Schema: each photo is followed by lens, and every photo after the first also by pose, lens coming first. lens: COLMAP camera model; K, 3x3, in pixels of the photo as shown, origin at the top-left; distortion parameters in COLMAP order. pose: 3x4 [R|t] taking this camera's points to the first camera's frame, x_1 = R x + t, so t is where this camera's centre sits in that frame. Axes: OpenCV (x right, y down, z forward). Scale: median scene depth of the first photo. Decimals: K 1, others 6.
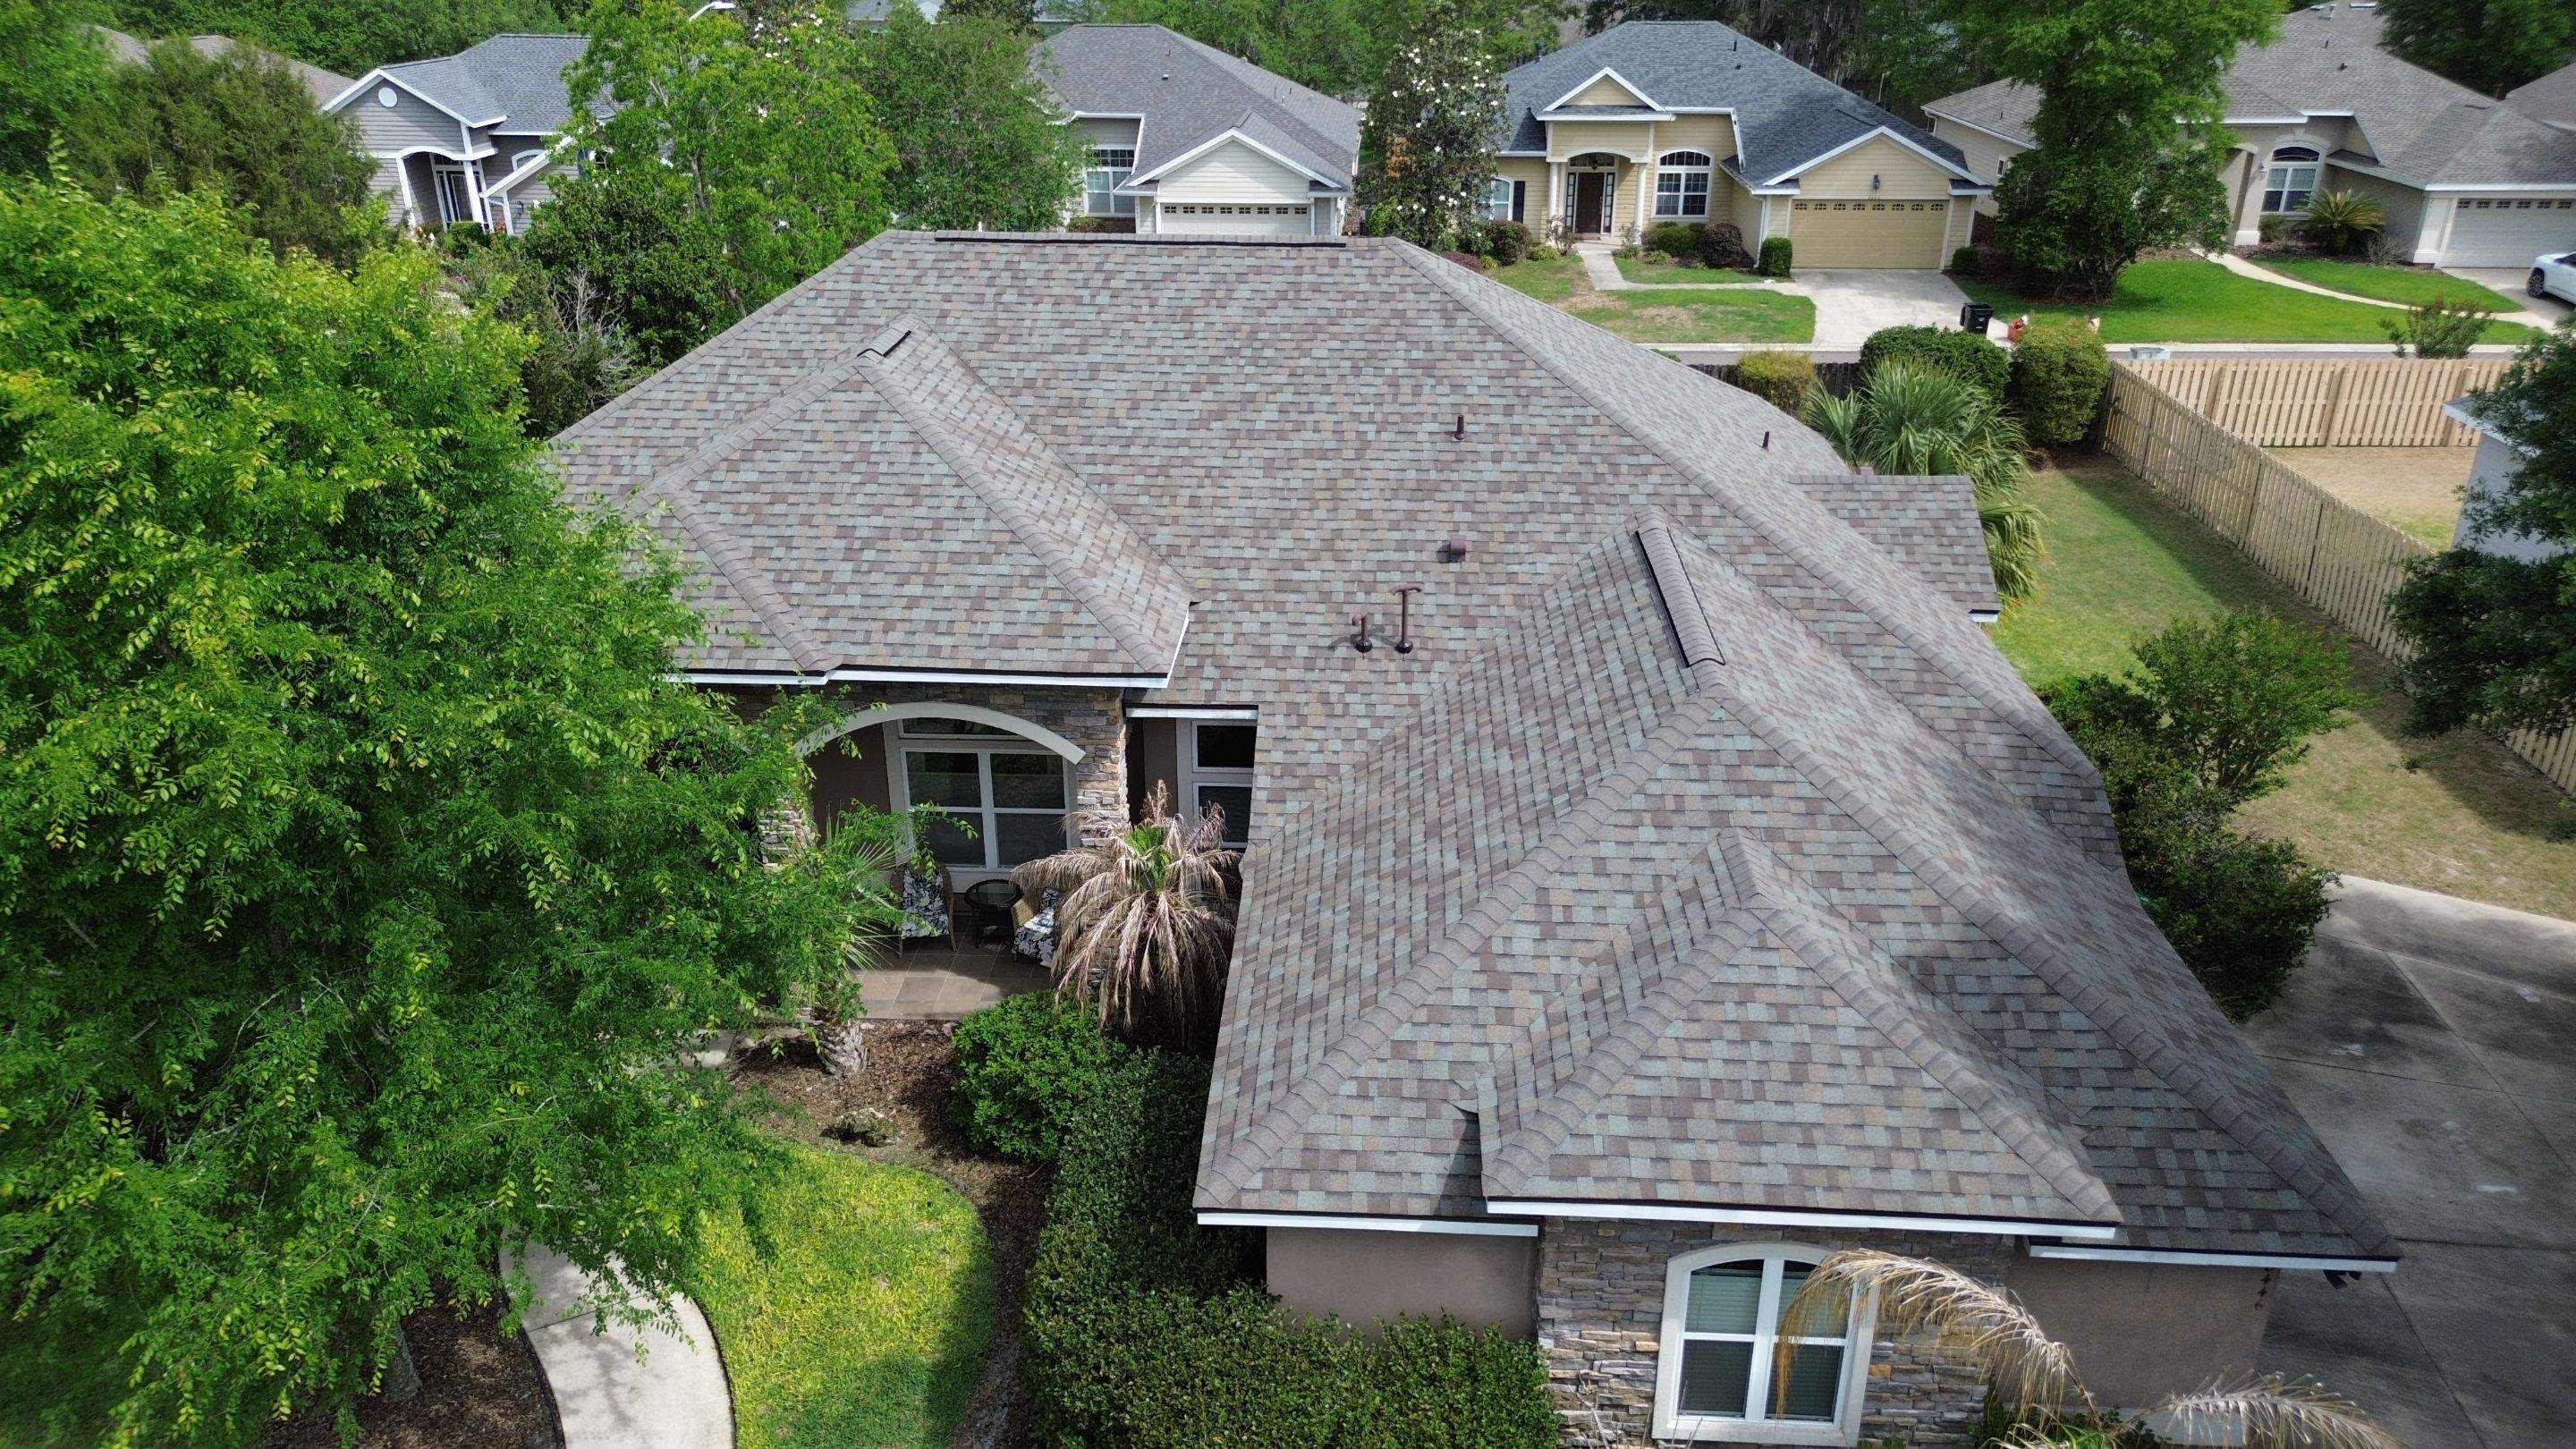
lens RADIAL K [[1814.2, 0, 1299.6], [0, 1814.2, 726.8], [0, 0, 1]] dist [0.093944, -0.101277]
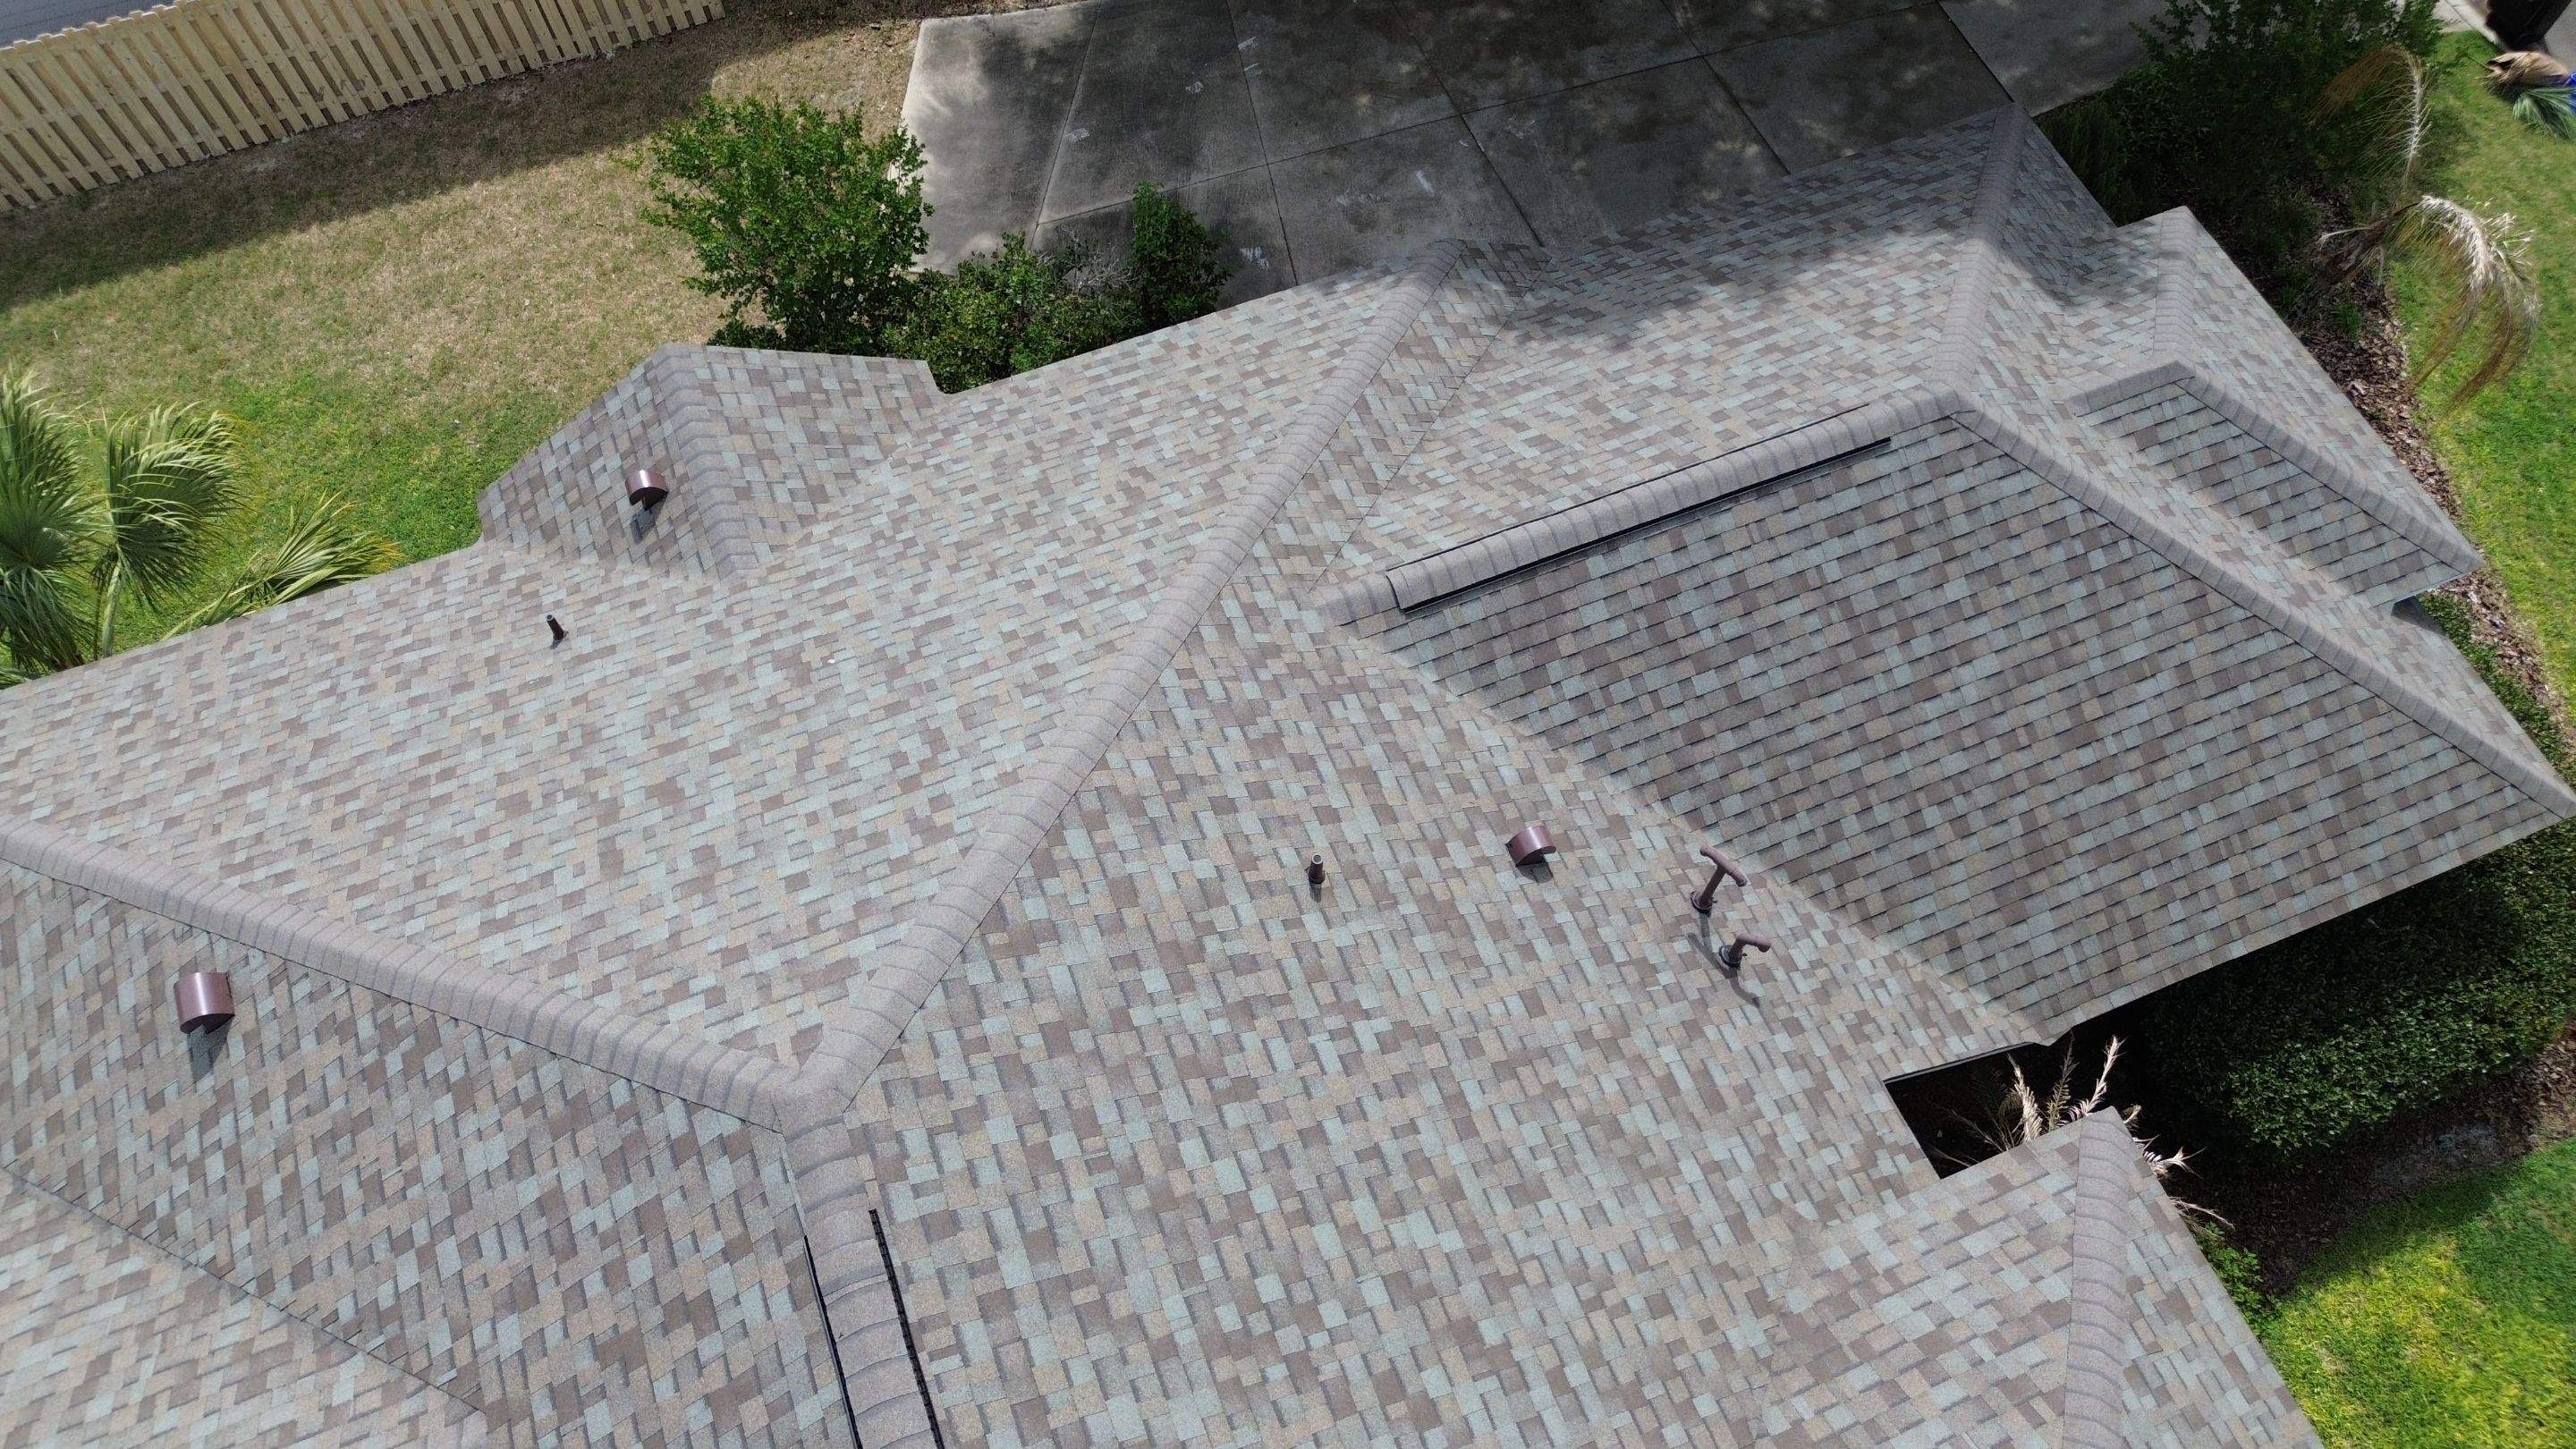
lens RADIAL K [[1832.3, 0, 1297.4], [0, 1832.3, 714.1], [0, 0, 1]] dist [0.062896, -0.057329]
pose [[-0.423696, -0.801754, 0.421512, -0.108235], [0.365767, 0.274283, 0.889372, -0.720924], [-0.828671, 0.530999, 0.177043, 0.975711]]
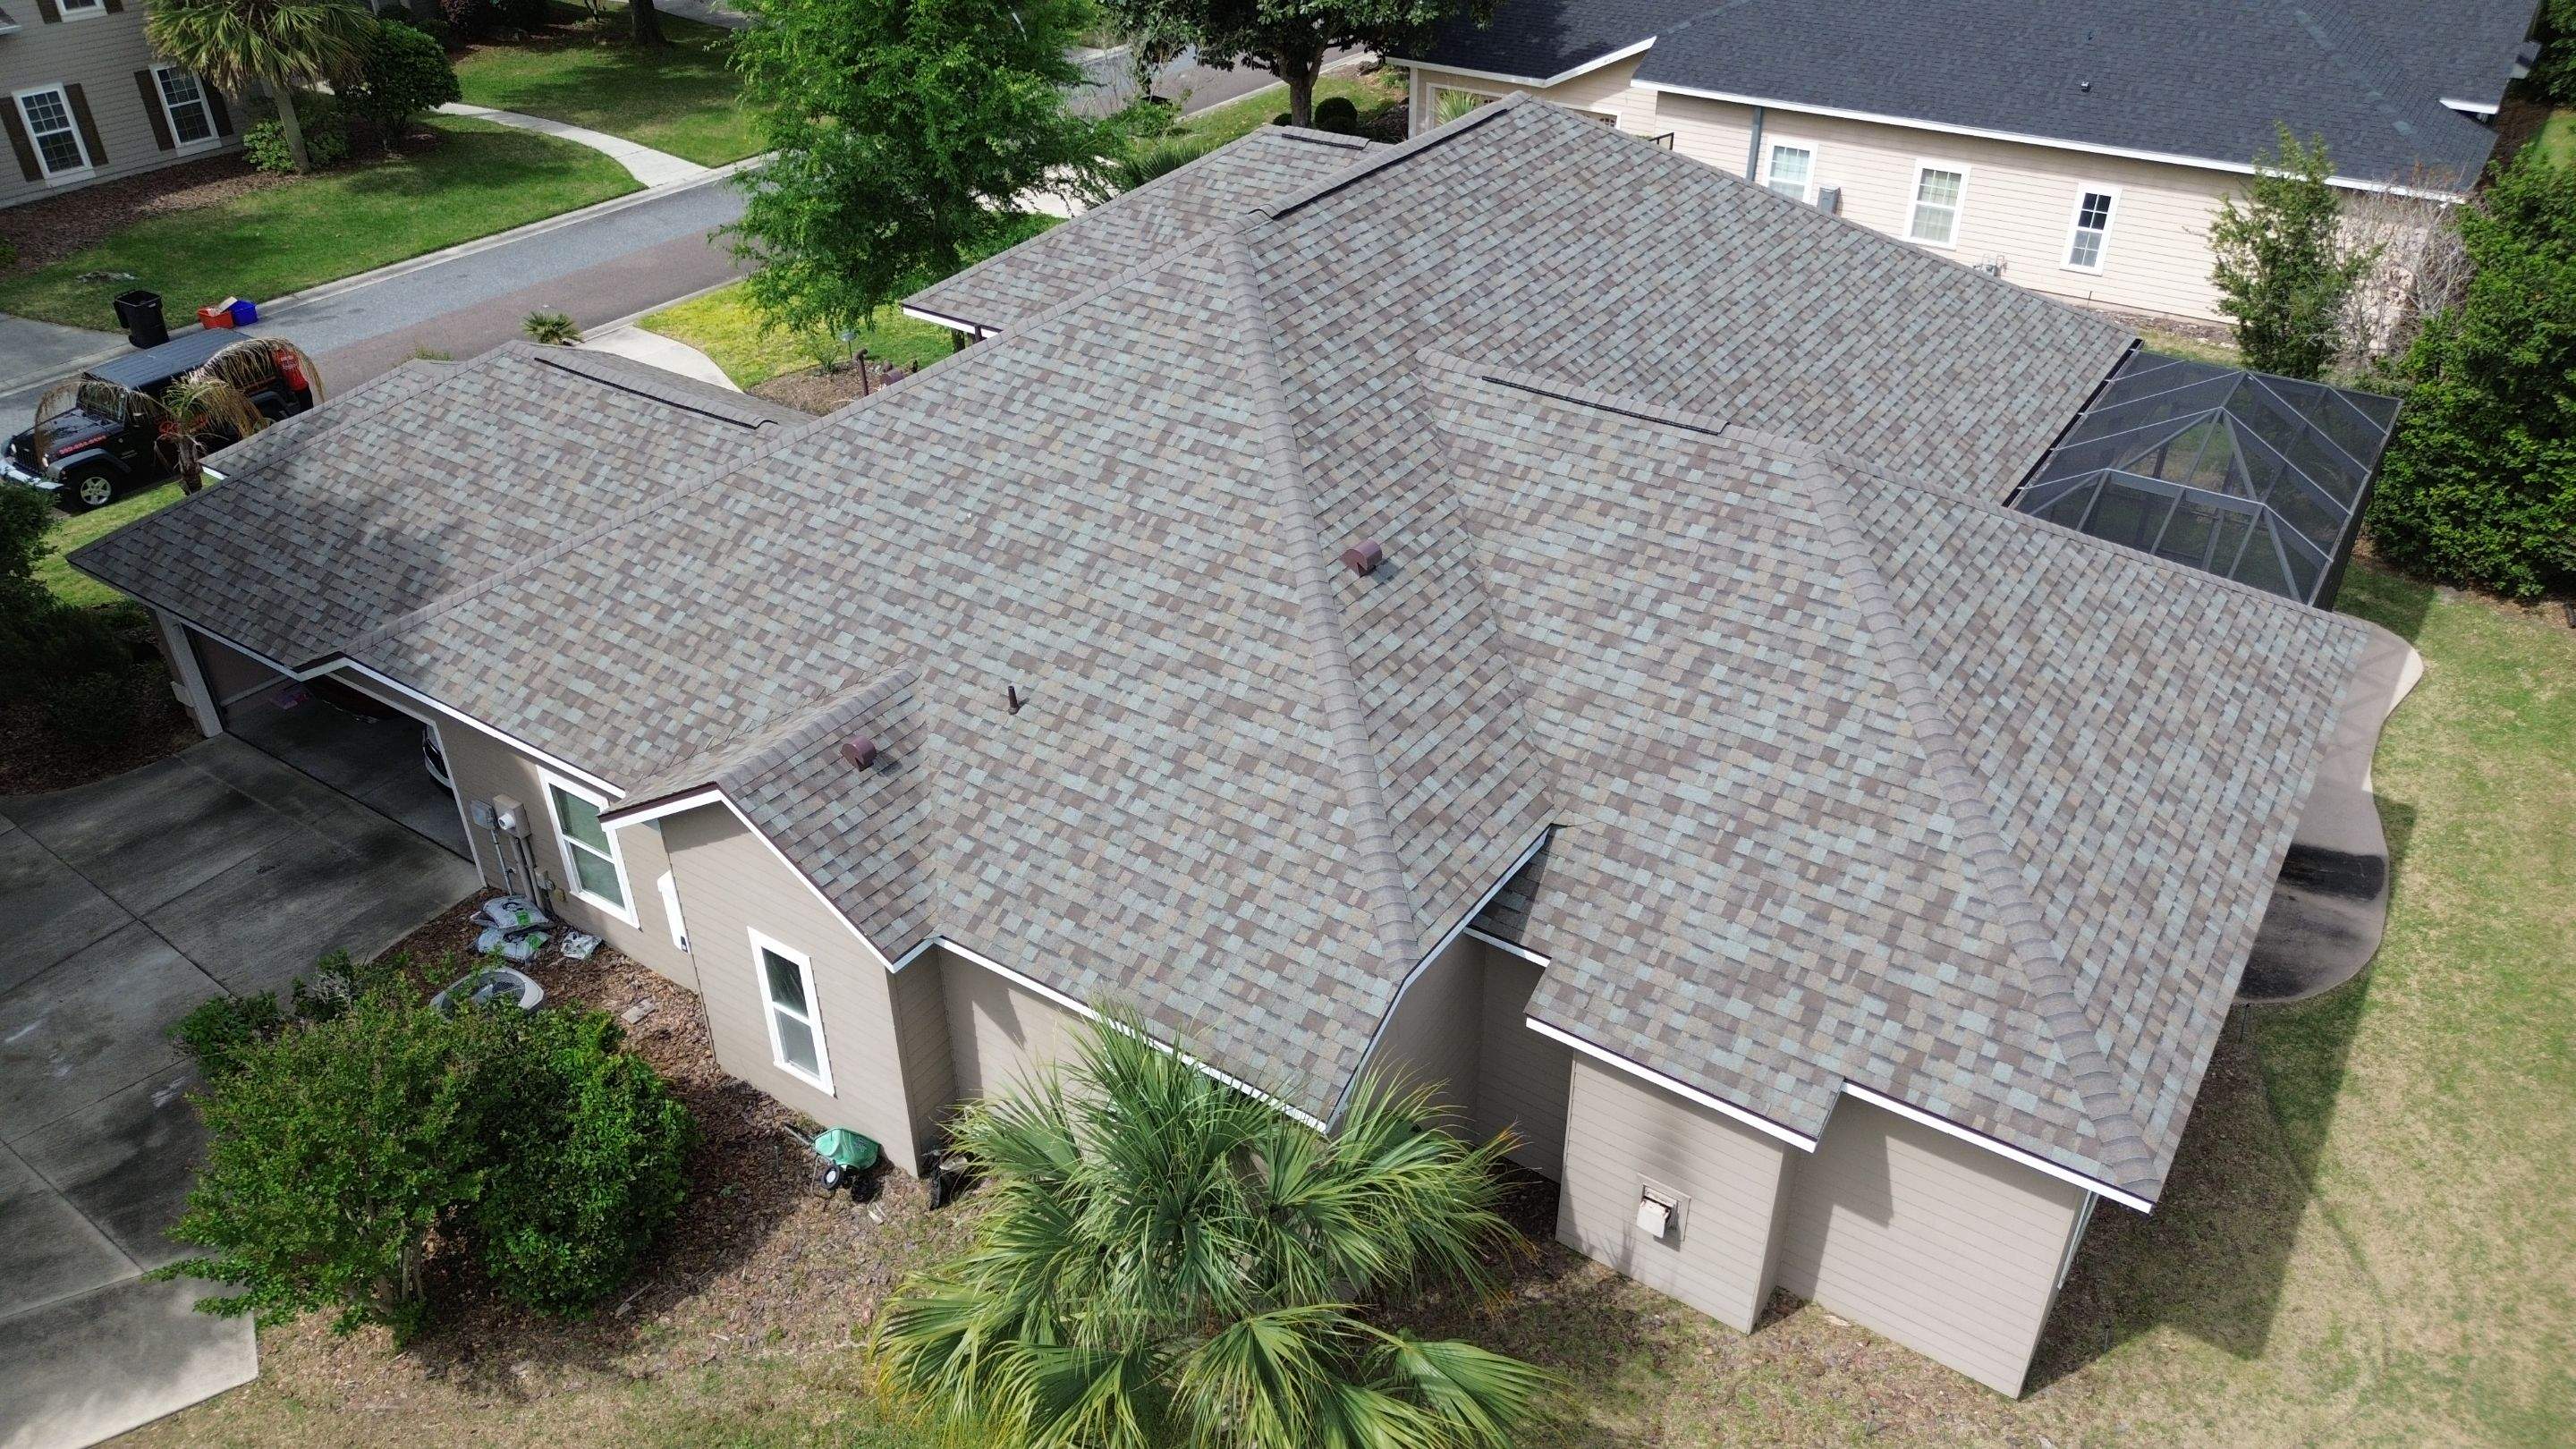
lens RADIAL K [[1814.2, 0, 1299.6], [0, 1814.2, 726.8], [0, 0, 1]] dist [0.093944, -0.101277]
pose [[-0.515530, 0.468200, -0.717647, 0.907026], [-0.343224, 0.654566, 0.673603, -0.842411], [0.785128, 0.593576, -0.176751, 1.592993]]
